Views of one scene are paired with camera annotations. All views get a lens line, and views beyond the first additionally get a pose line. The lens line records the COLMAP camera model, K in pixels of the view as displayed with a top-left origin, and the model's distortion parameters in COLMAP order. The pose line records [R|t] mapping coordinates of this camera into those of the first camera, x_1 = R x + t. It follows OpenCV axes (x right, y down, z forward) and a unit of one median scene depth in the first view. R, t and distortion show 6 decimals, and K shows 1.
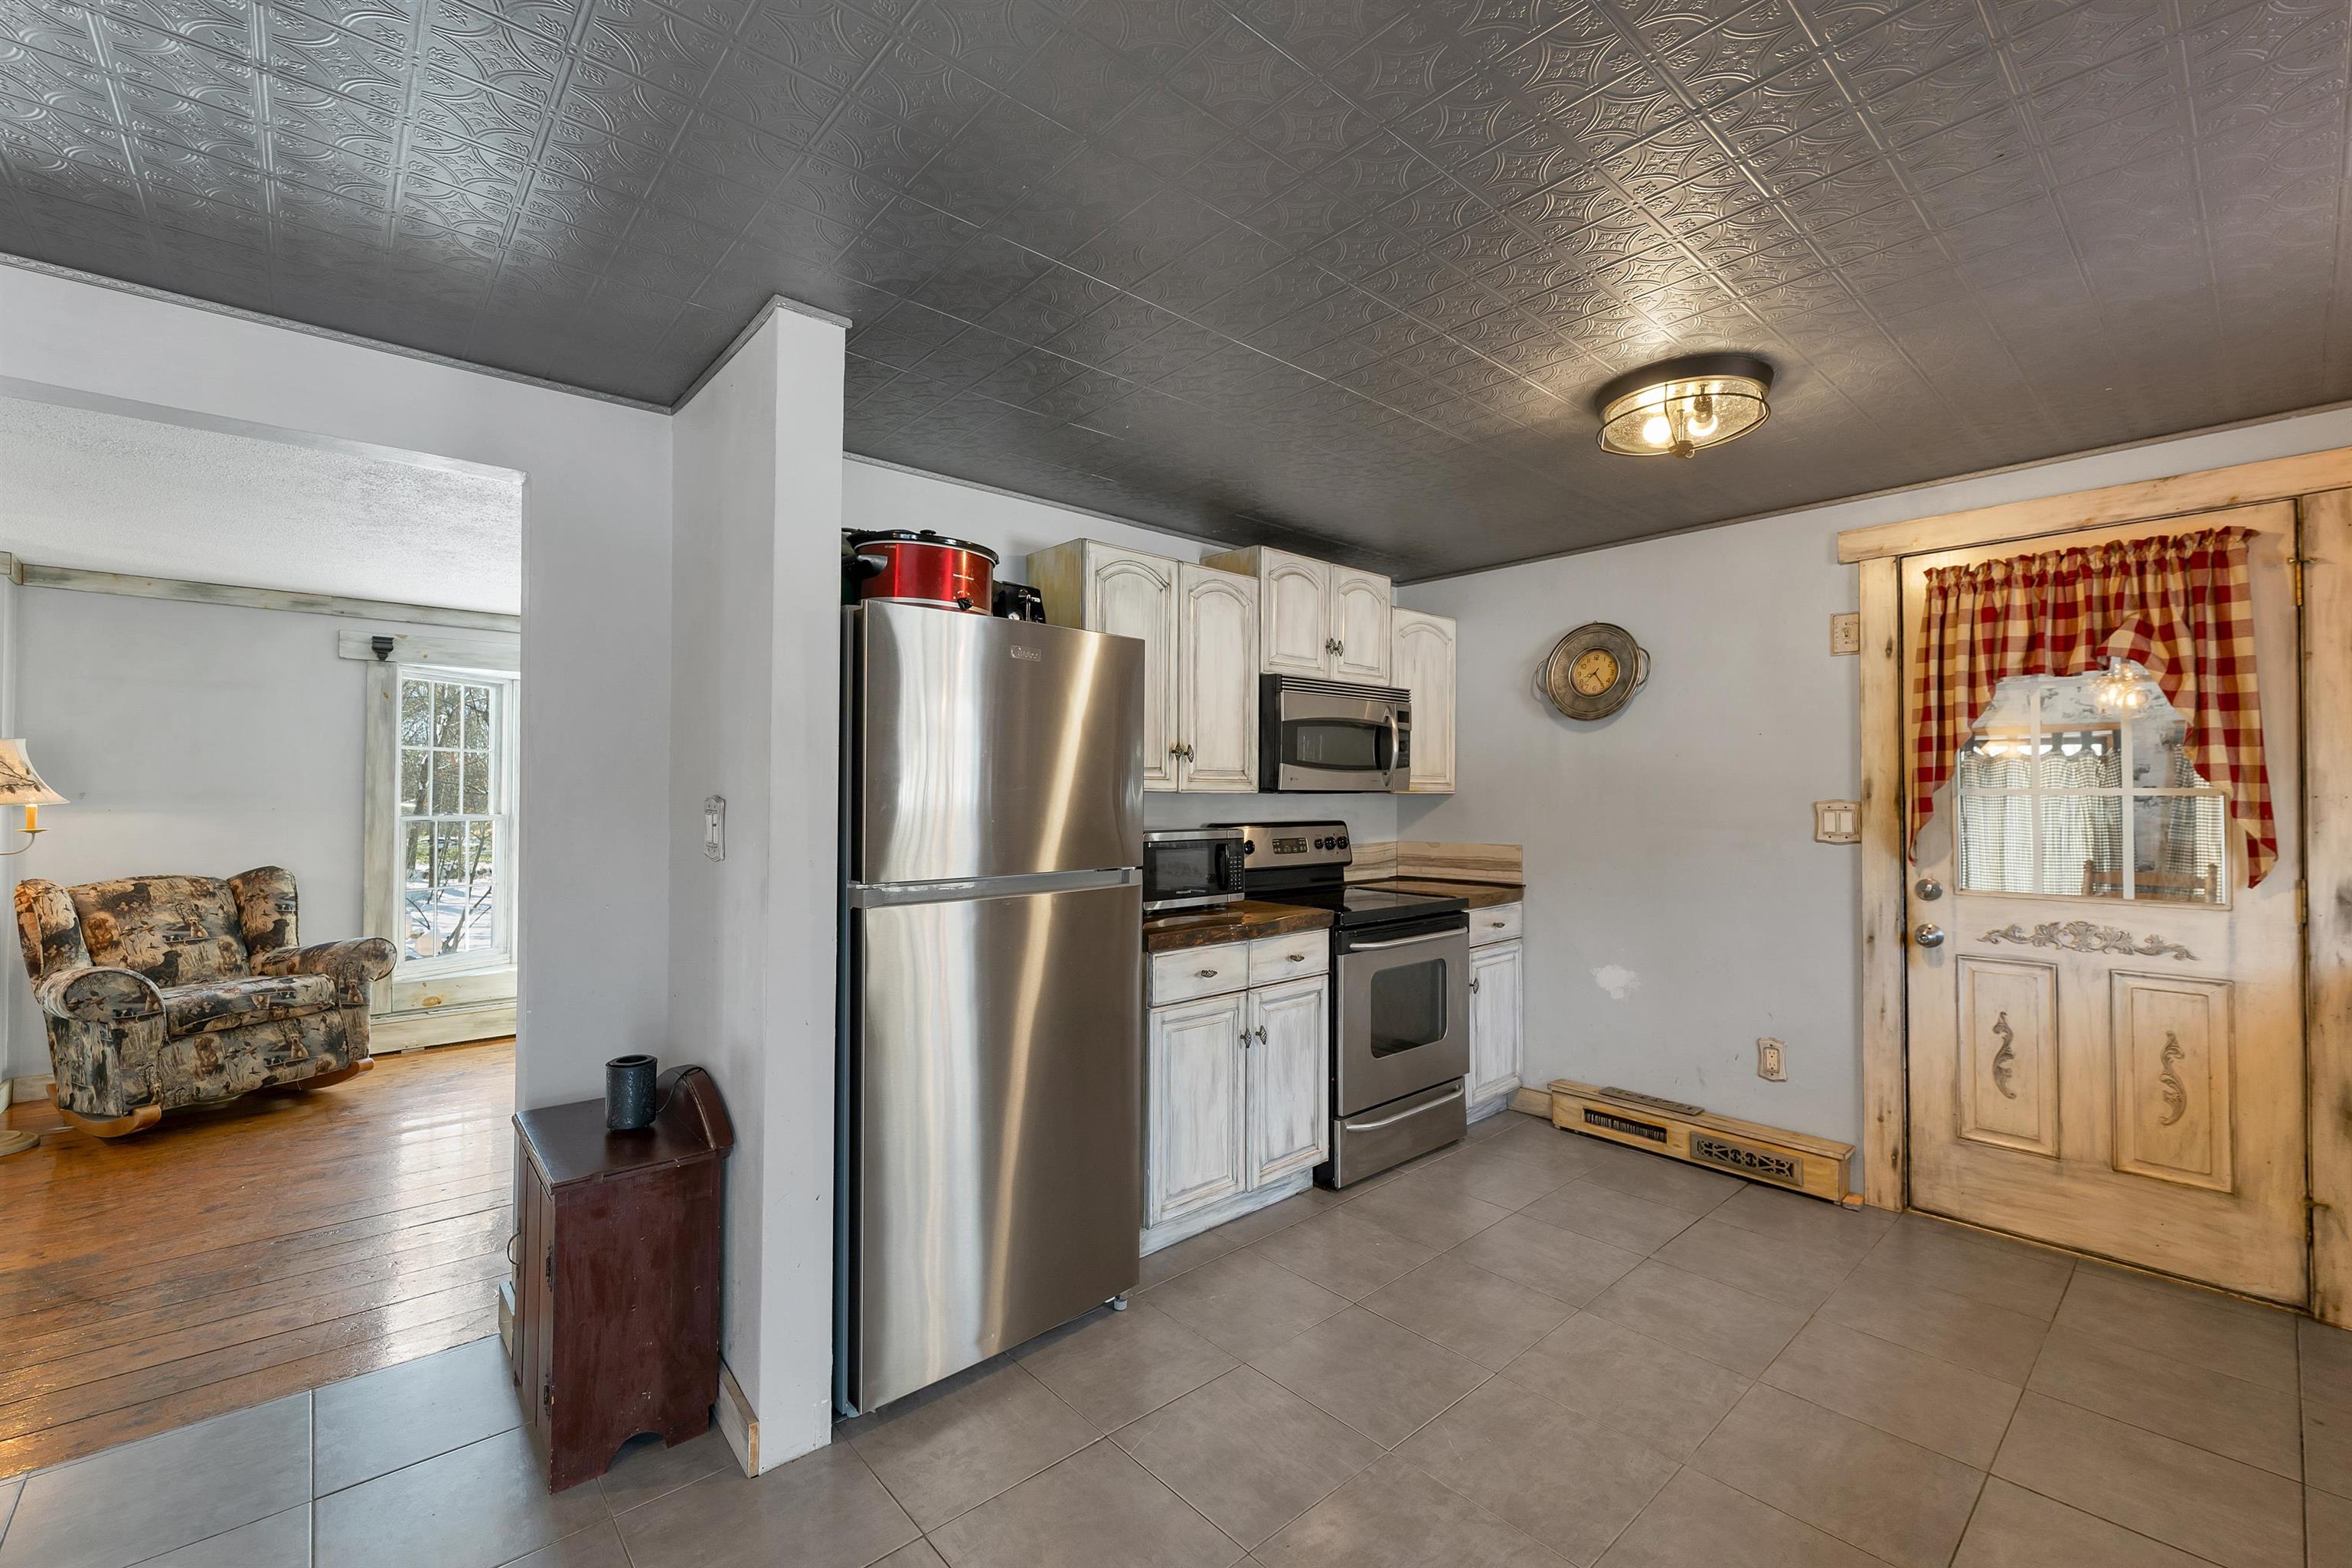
lens RADIAL K [[978.1, 0, 1180.5], [0, 978.1, 776.7], [0, 0, 1]] dist [0.000254, -0.000173]
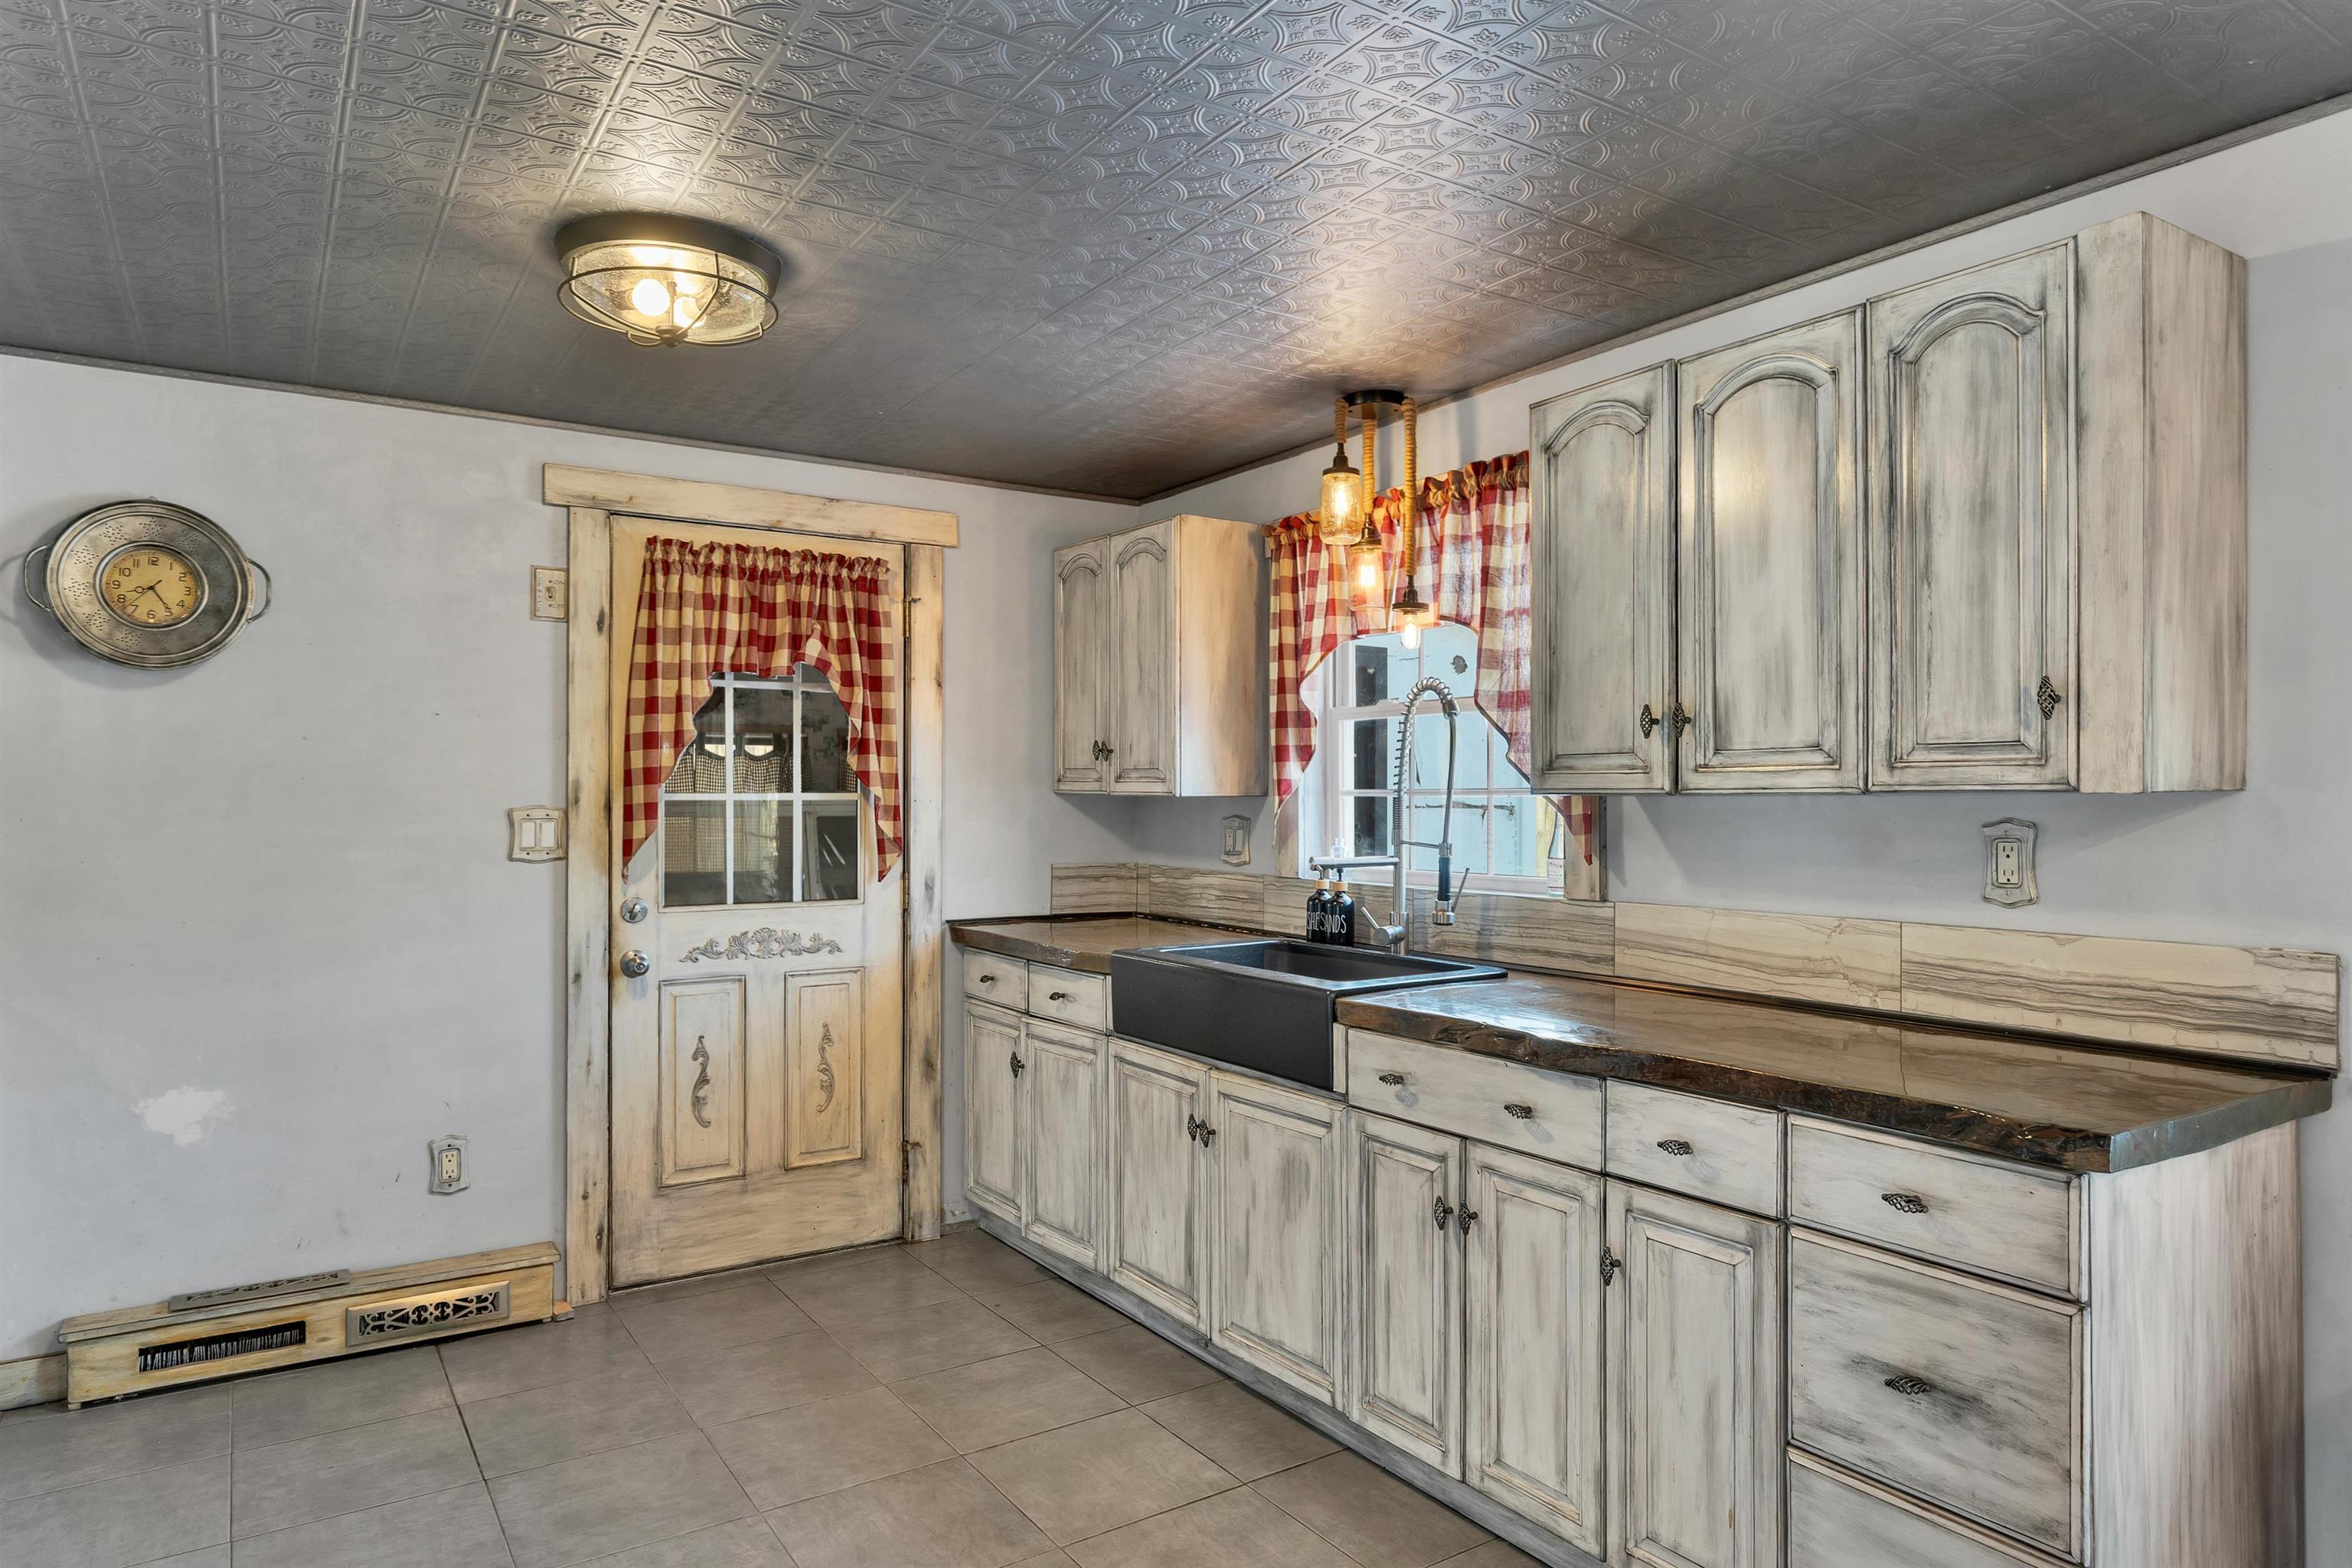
lens RADIAL K [[1412.9, 0, 1176.3], [0, 1412.9, 790.8], [0, 0, 1]] dist [0.003245, 0.000578]
pose [[0.145763, 0.002779, 0.989316, -0.408318], [-0.020189, 0.999796, 0.000166, 0.001461], [-0.989114, -0.019998, 0.145789, 0.370676]]
